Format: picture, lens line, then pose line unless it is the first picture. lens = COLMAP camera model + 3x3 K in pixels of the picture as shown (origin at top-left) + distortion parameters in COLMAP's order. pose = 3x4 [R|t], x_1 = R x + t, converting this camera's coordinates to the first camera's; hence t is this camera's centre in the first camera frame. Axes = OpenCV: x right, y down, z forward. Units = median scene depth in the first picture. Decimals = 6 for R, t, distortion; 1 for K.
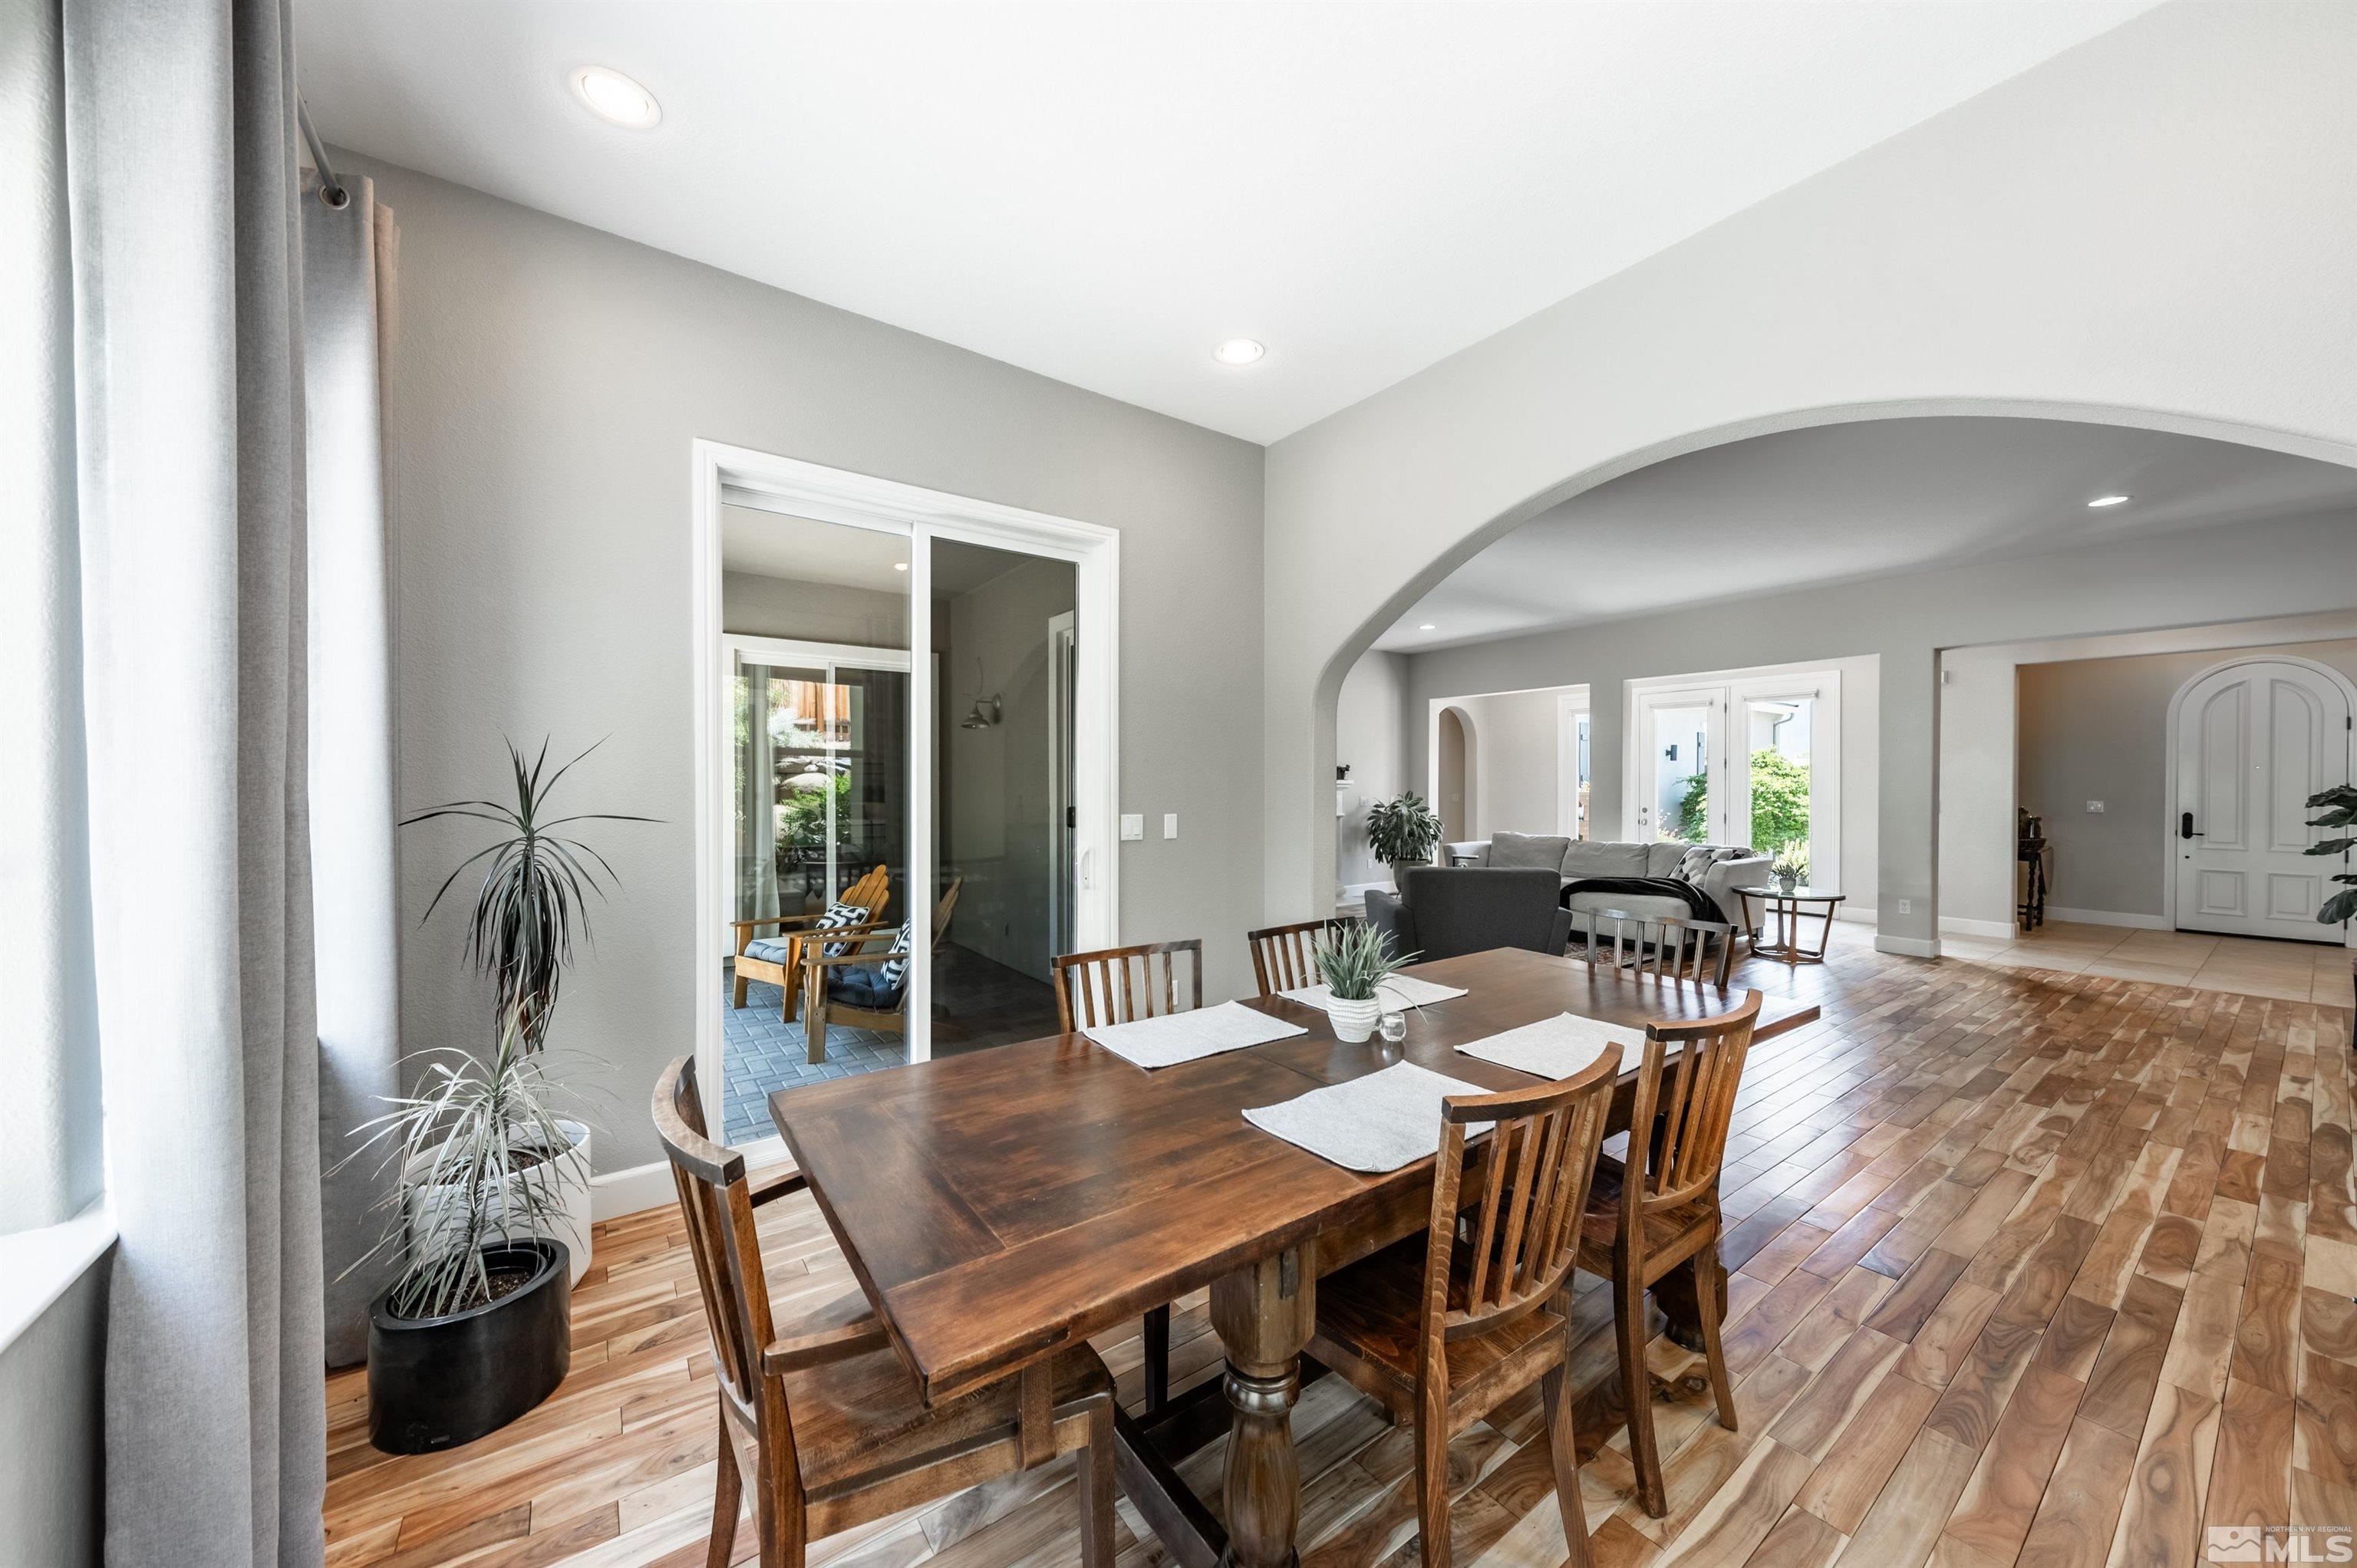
lens RADIAL K [[821.5, 0, 1171.3], [0, 821.5, 792.7], [0, 0, 1]] dist [0.012267, -0.005734]
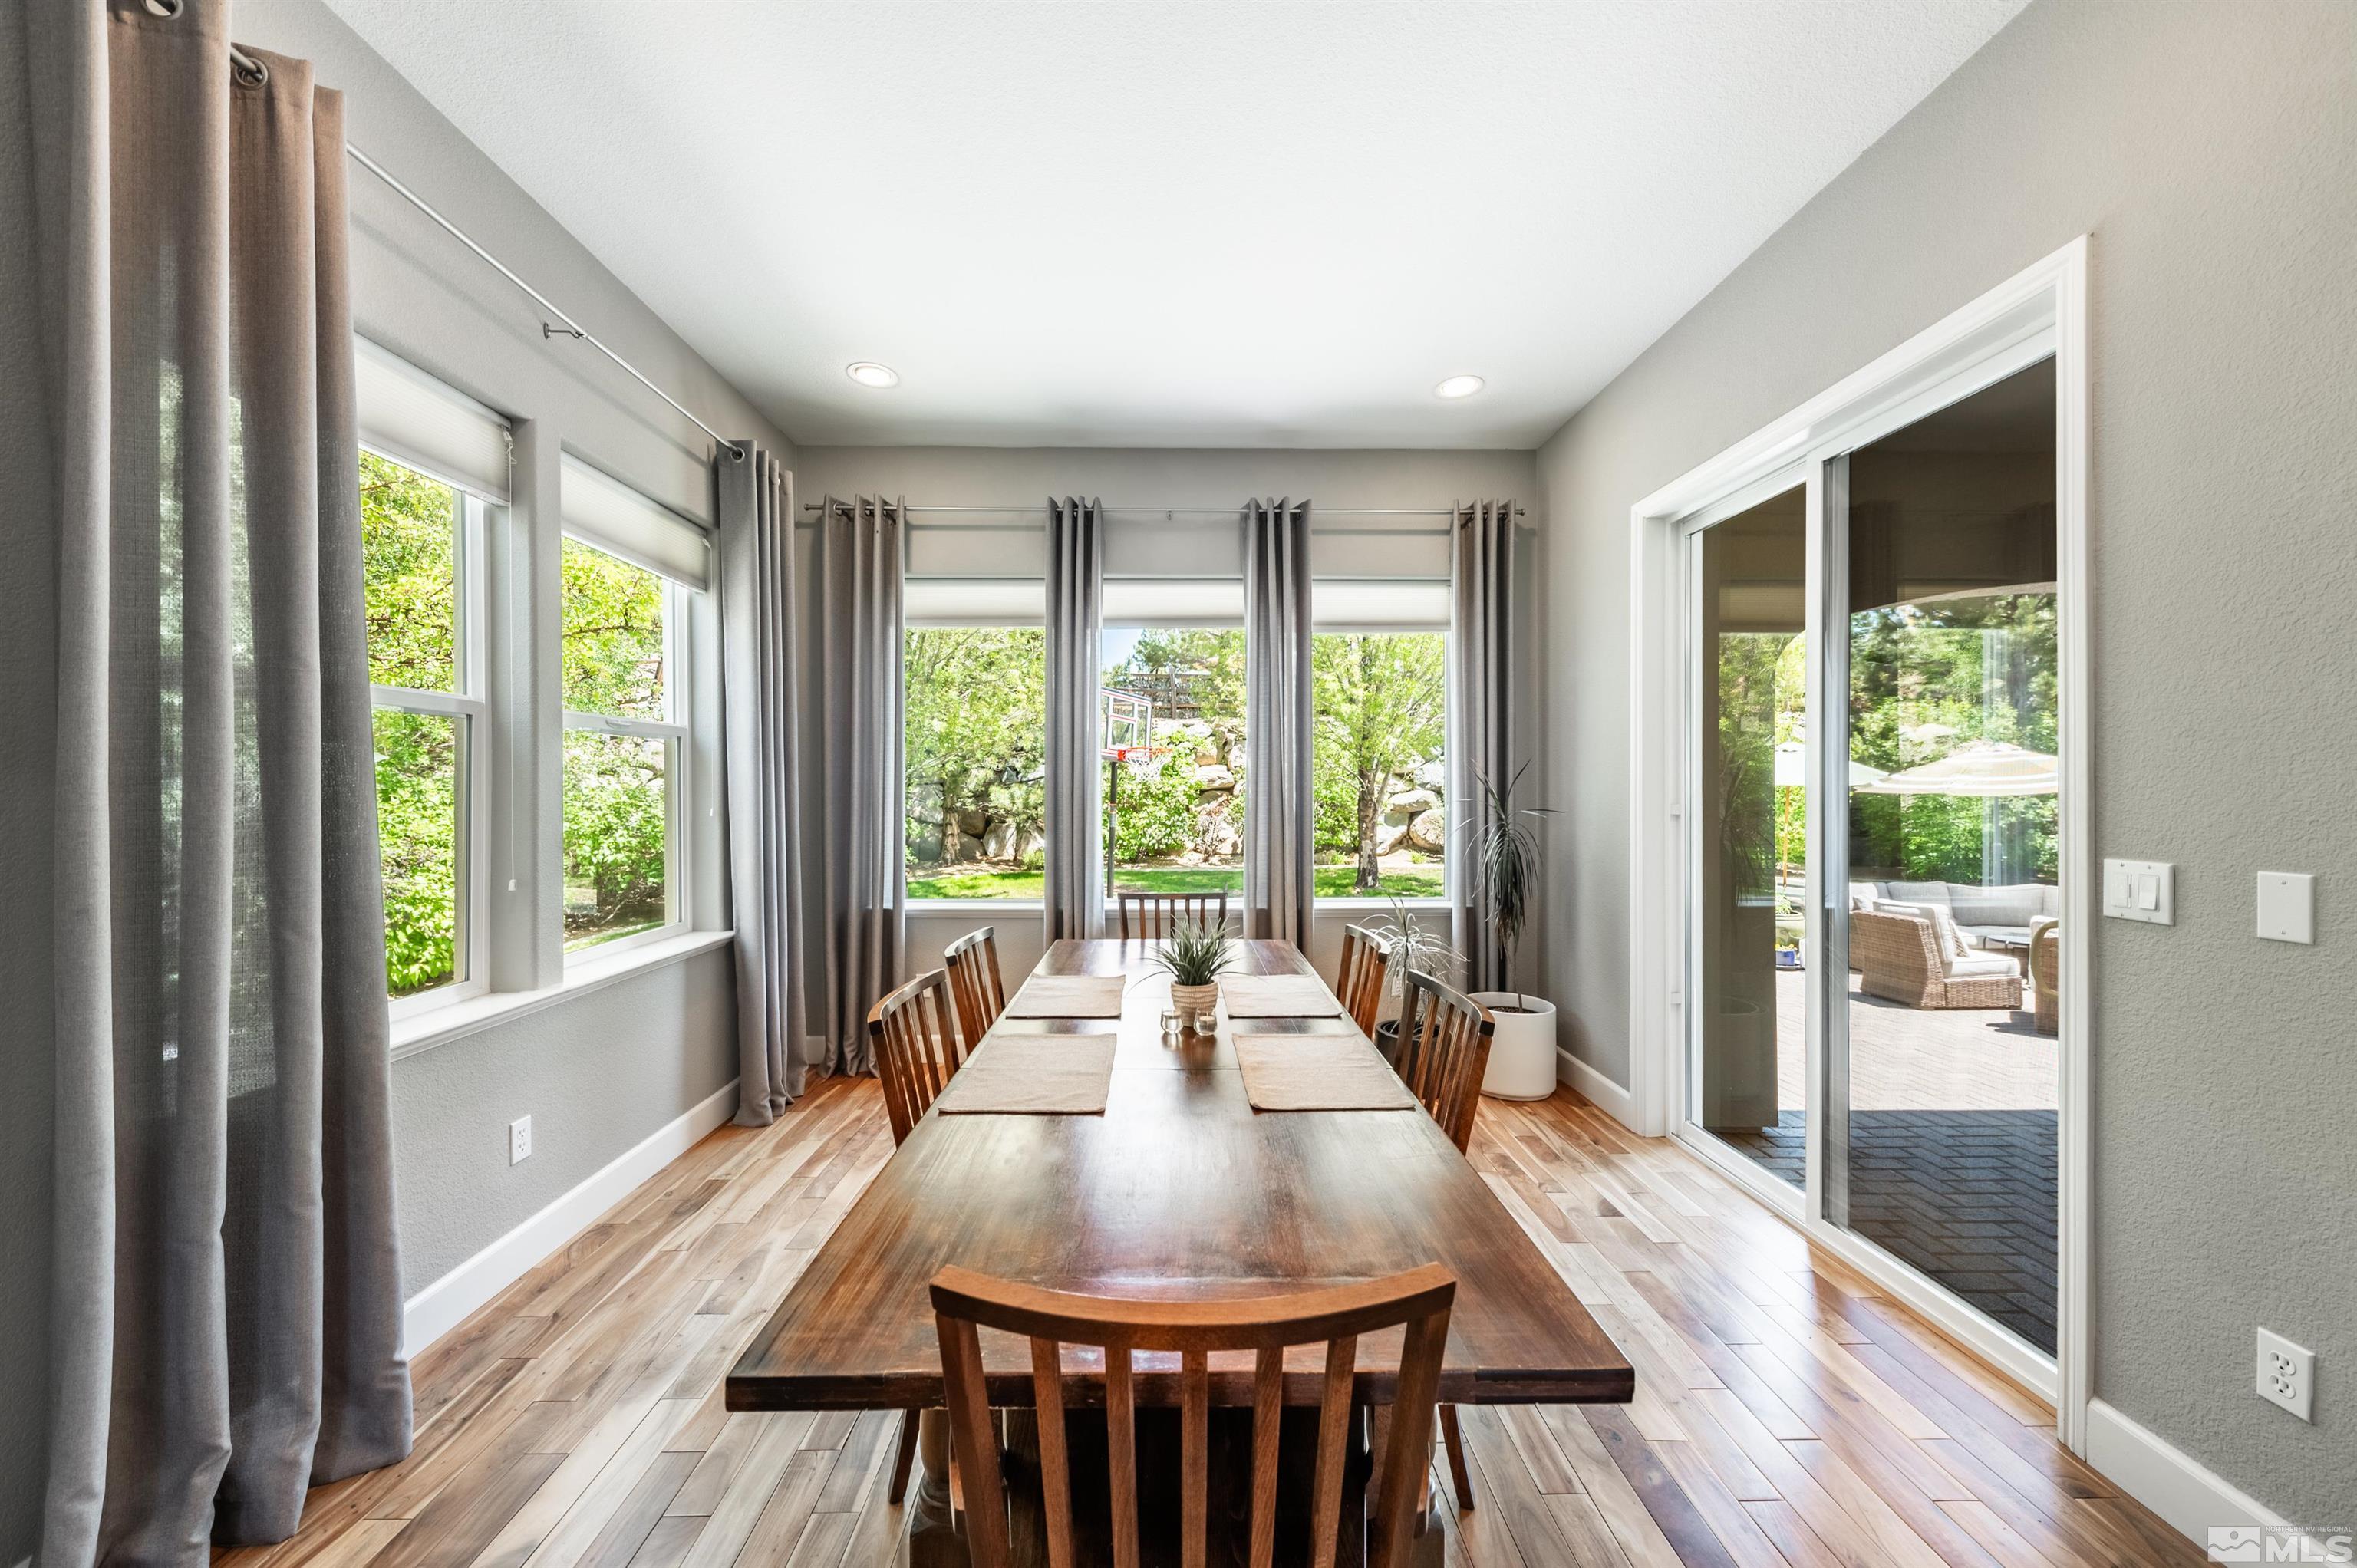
lens RADIAL K [[821.5, 0, 1171.3], [0, 821.5, 792.7], [0, 0, 1]] dist [0.012267, -0.005734]
pose [[-0.573569, 0.002651, -0.819153, 0.225887], [-0.010044, 0.999897, 0.010268, -0.002821], [0.819096, 0.014117, -0.573483, 0.328996]]
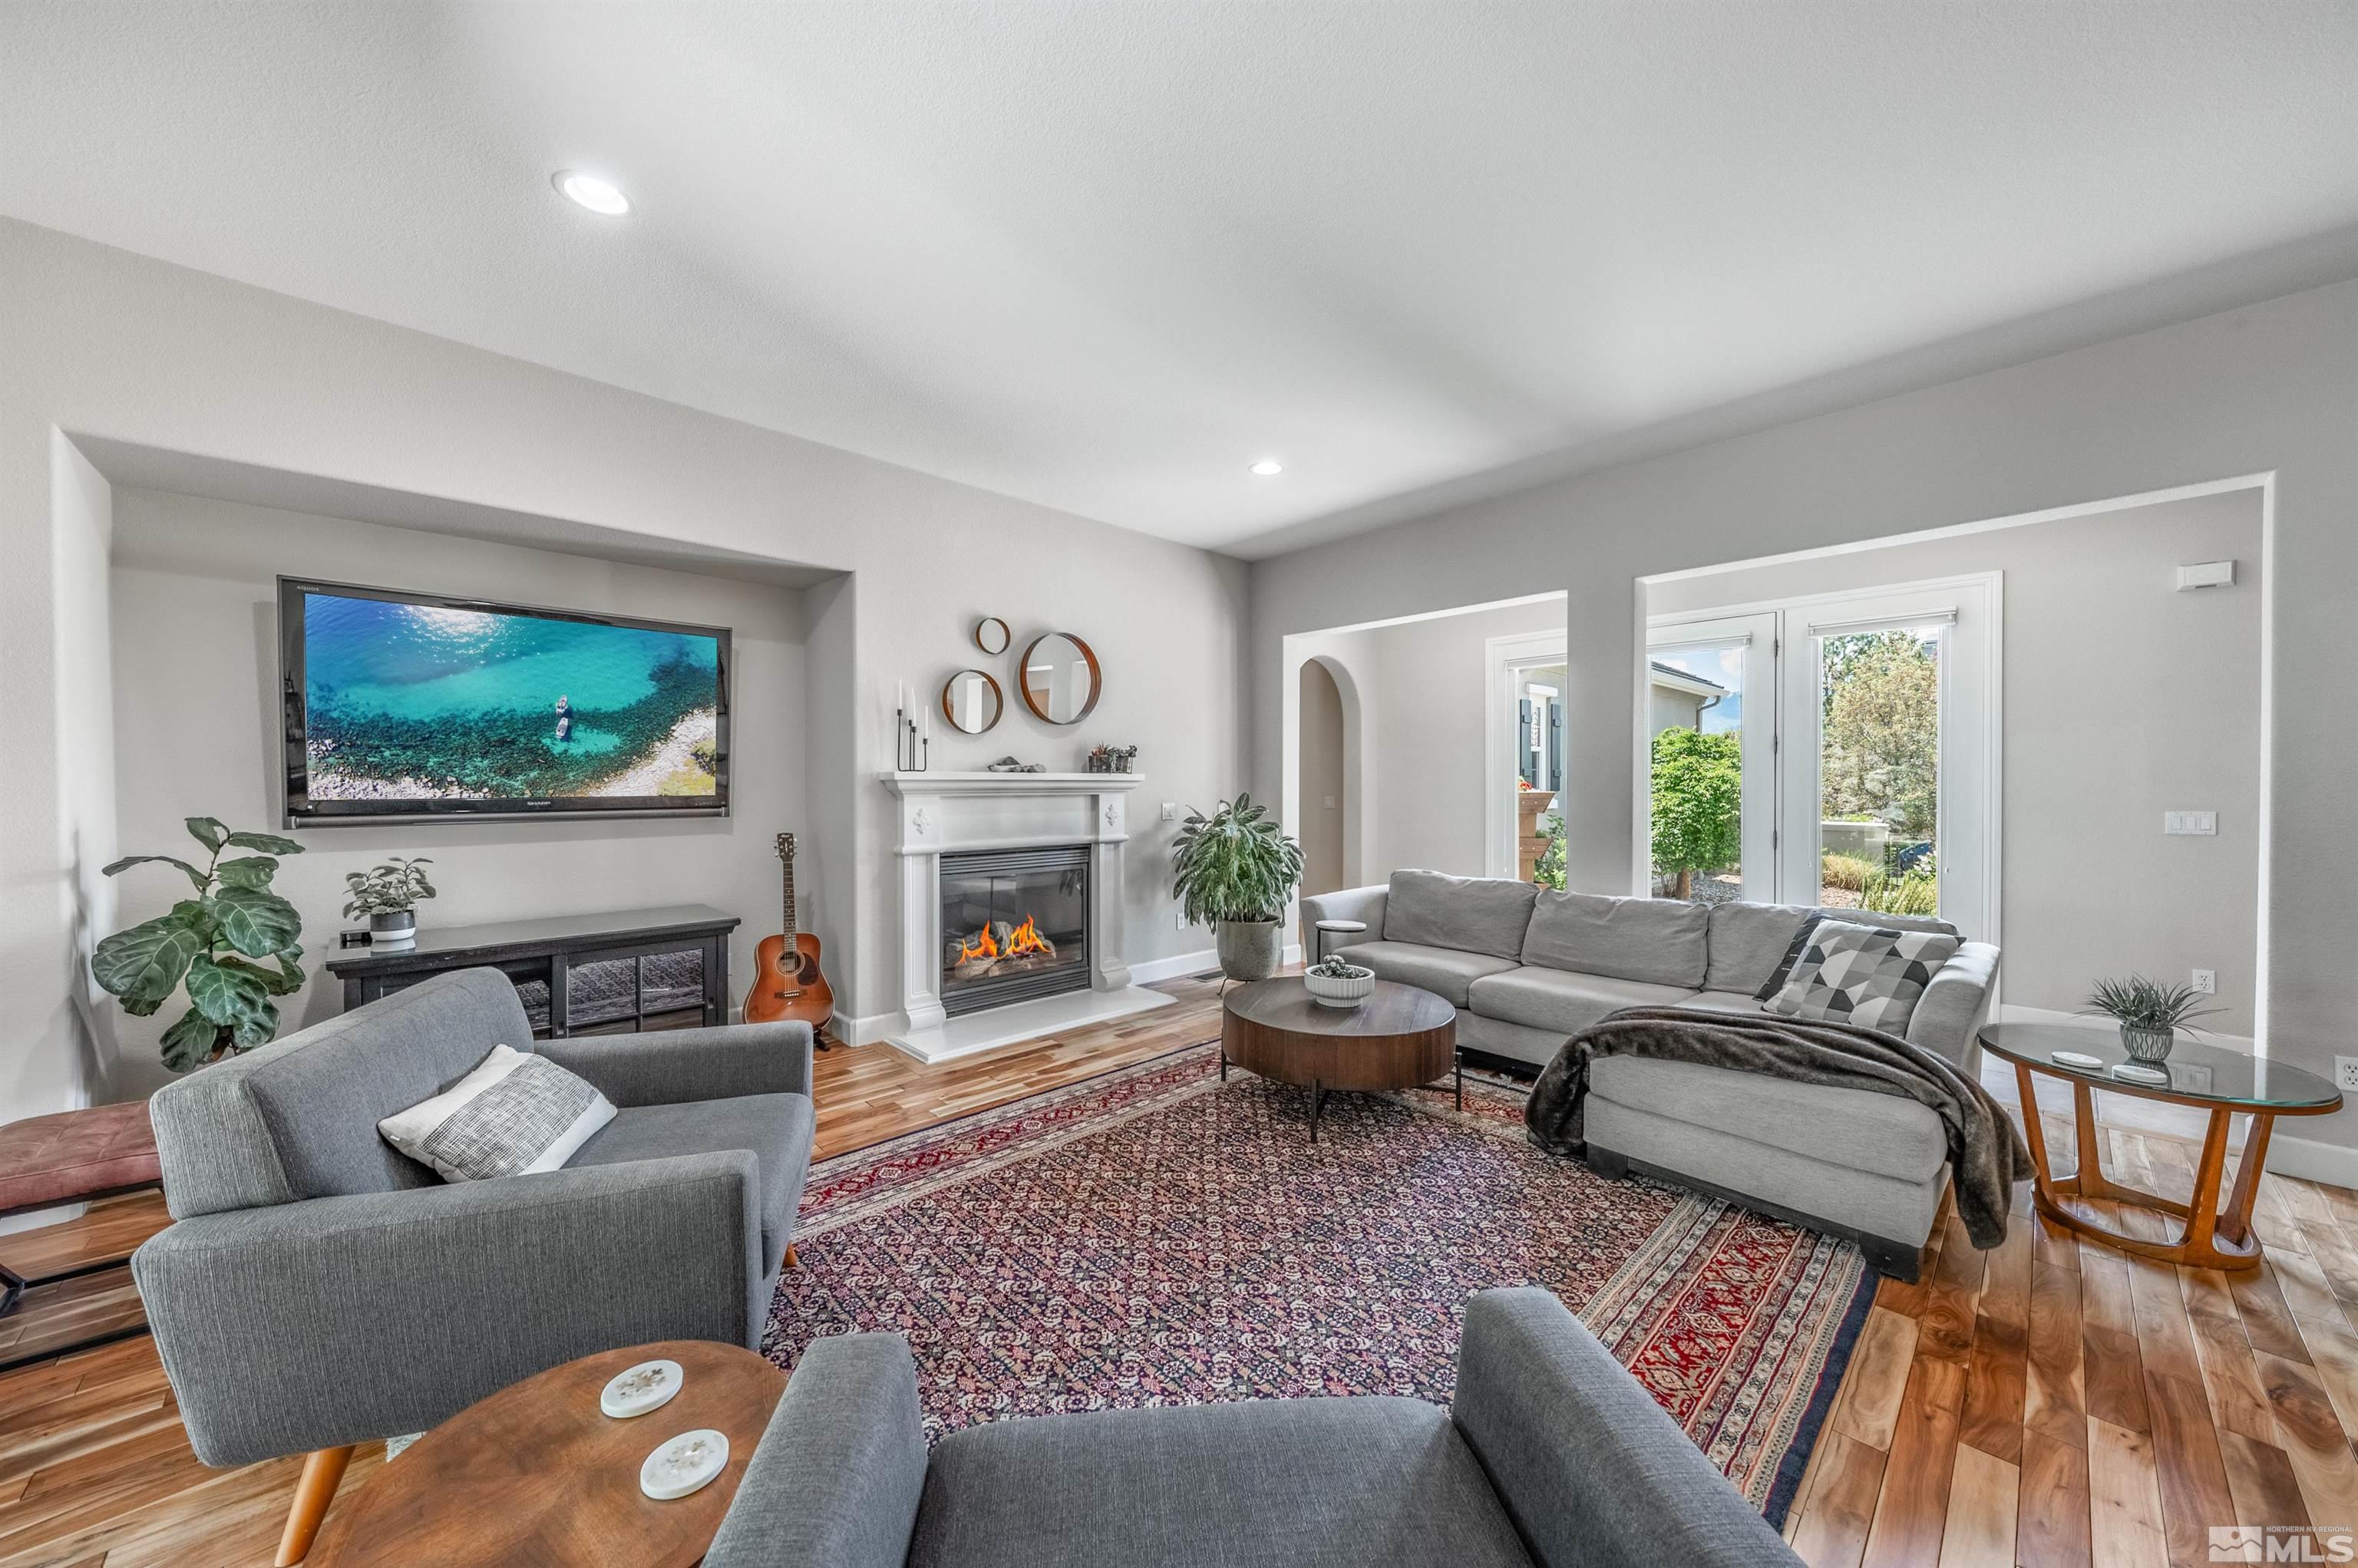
lens RADIAL K [[818.4, 0, 1177.0], [0, 818.4, 792.3], [0, 0, 1]] dist [0.011646, -0.004850]
pose [[0.990720, -0.002304, 0.135900, 0.176853], [0.002306, 0.999997, 0.000142, -0.003257], [-0.135900, 0.000173, 0.990723, 0.481142]]
